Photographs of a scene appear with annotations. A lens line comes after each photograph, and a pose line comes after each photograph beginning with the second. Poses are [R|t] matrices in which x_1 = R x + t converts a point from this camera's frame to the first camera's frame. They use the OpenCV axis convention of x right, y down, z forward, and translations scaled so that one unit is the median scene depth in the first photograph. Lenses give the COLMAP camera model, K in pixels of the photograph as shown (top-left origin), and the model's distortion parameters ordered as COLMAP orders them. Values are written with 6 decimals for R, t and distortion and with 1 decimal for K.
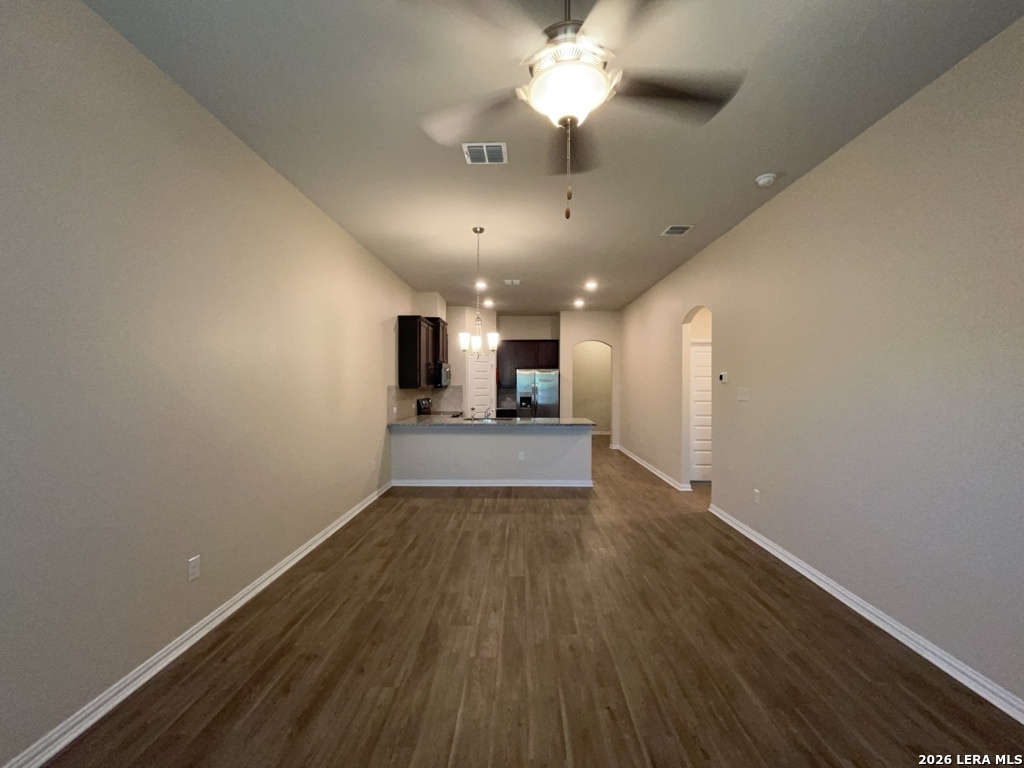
lens RADIAL K [[412.0, 0, 515.9], [0, 412.0, 385.3], [0, 0, 1]] dist [-0.003597, -0.000234]
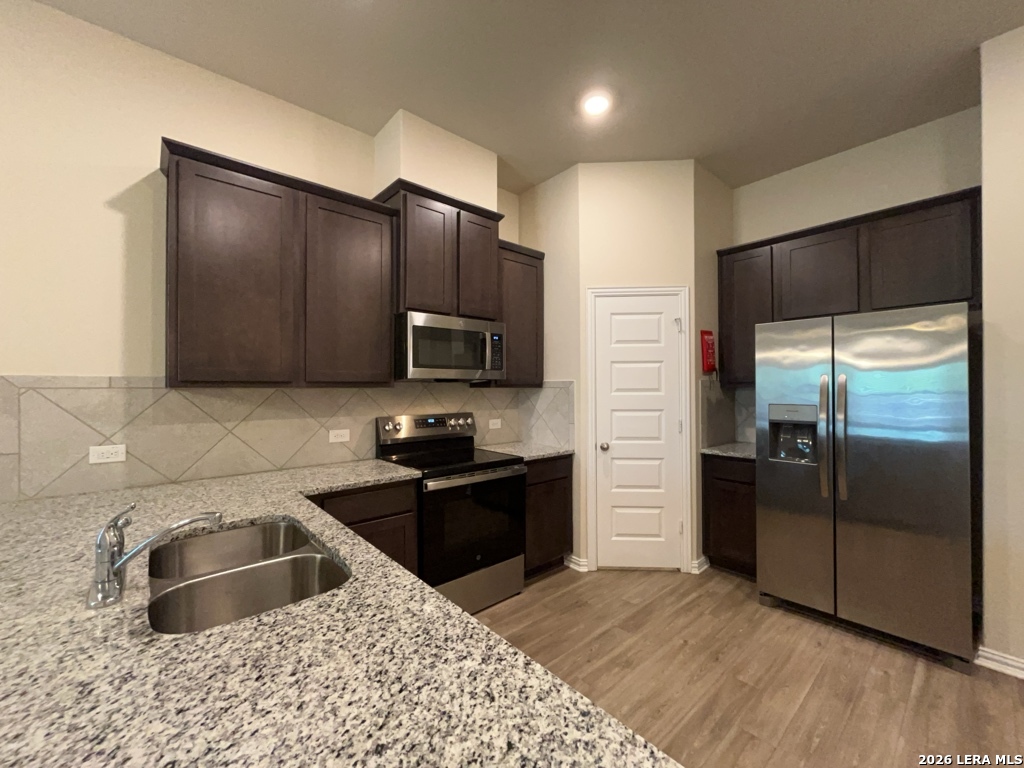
lens RADIAL K [[412.0, 0, 520.6], [0, 412.0, 385.2], [0, 0, 1]] dist [-0.003597, -0.000234]
pose [[0.675072, -0.007264, -0.737716, 0.226439], [0.000715, 0.999957, -0.009192, 0.014594], [0.737751, 0.005678, 0.675049, 1.471362]]
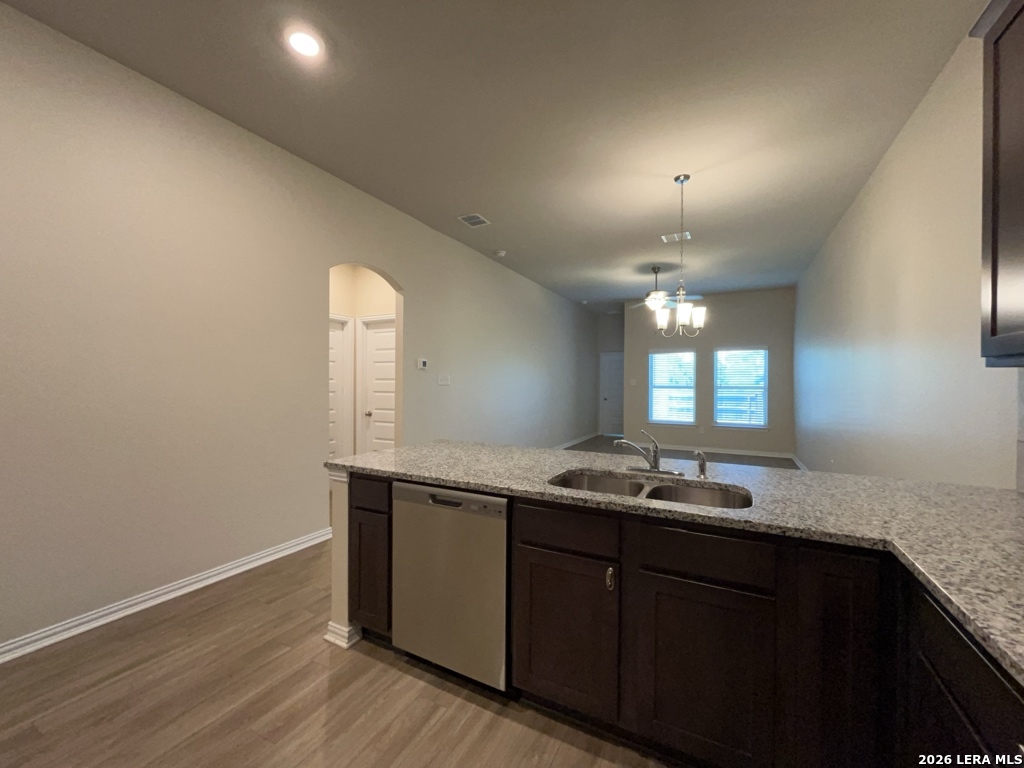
lens RADIAL K [[412.0, 0, 517.8], [0, 412.0, 386.8], [0, 0, 1]] dist [-0.003597, -0.000234]
pose [[-0.896871, -0.010888, 0.442159, -0.165431], [-0.006188, 0.999908, 0.012070, 0.025970], [-0.442250, 0.008089, -0.896855, 1.928908]]
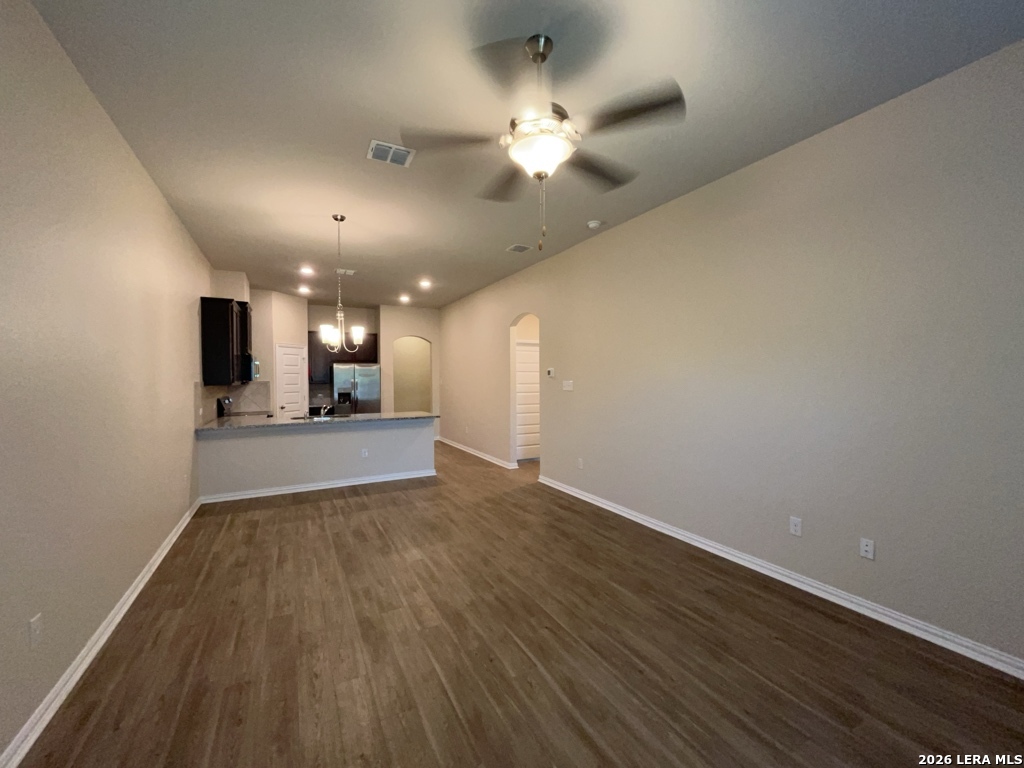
lens RADIAL K [[412.0, 0, 515.0], [0, 412.0, 385.3], [0, 0, 1]] dist [-0.003597, -0.000234]
pose [[0.870527, -0.014981, 0.491892, -0.217041], [0.008307, 0.999841, 0.015749, -0.000853], [-0.492050, -0.009624, 0.870514, -0.034321]]
